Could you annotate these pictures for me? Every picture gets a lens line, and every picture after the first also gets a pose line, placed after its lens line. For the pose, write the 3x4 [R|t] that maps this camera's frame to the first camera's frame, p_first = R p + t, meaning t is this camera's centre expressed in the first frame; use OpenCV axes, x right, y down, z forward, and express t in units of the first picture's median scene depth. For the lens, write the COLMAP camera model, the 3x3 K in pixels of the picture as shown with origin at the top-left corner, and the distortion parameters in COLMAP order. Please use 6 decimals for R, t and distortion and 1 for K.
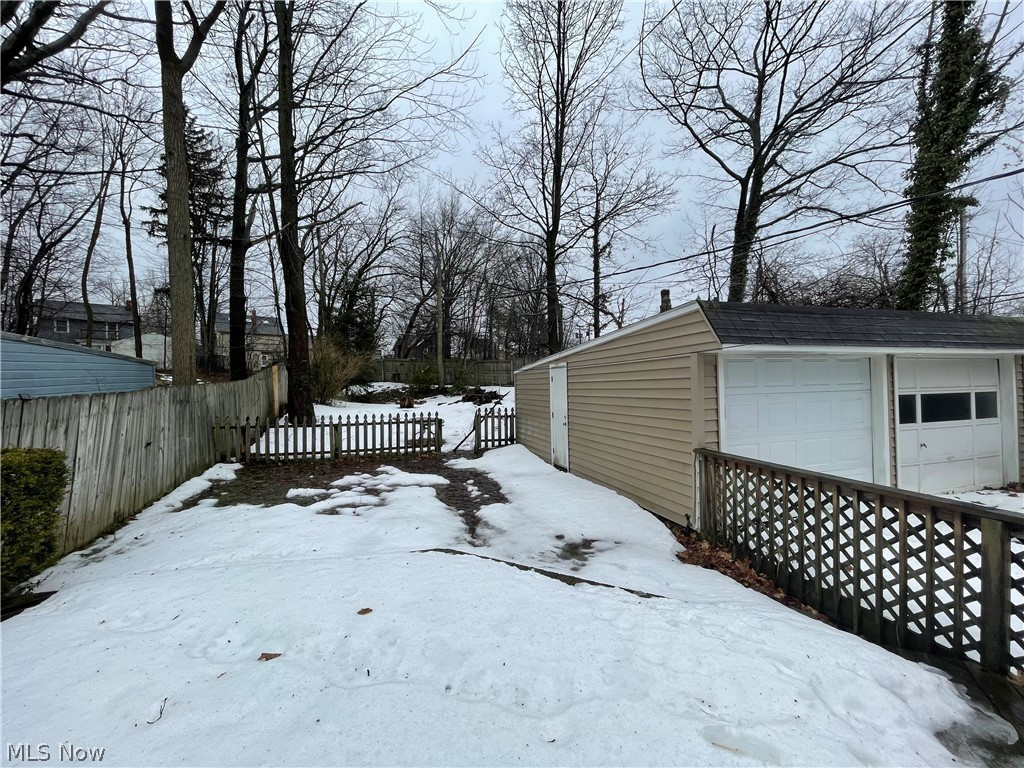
lens RADIAL K [[412.5, 0, 512.0], [0, 412.5, 384.0], [0, 0, 1]] dist [-0.001512, -0.001145]
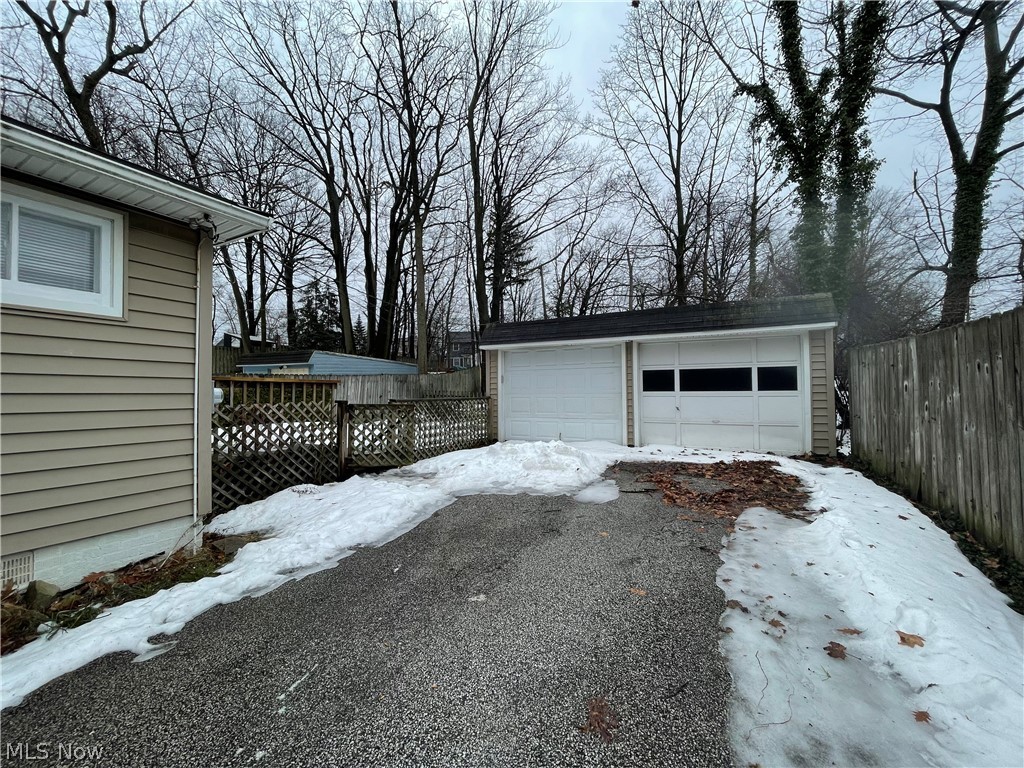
lens RADIAL K [[412.5, 0, 512.0], [0, 412.5, 384.0], [0, 0, 1]] dist [-0.001512, -0.001145]
pose [[0.723971, -0.000655, -0.689830, 1.459760], [-0.001232, 0.999997, -0.002243, 0.072467], [0.689829, 0.002474, 0.723968, -0.291338]]
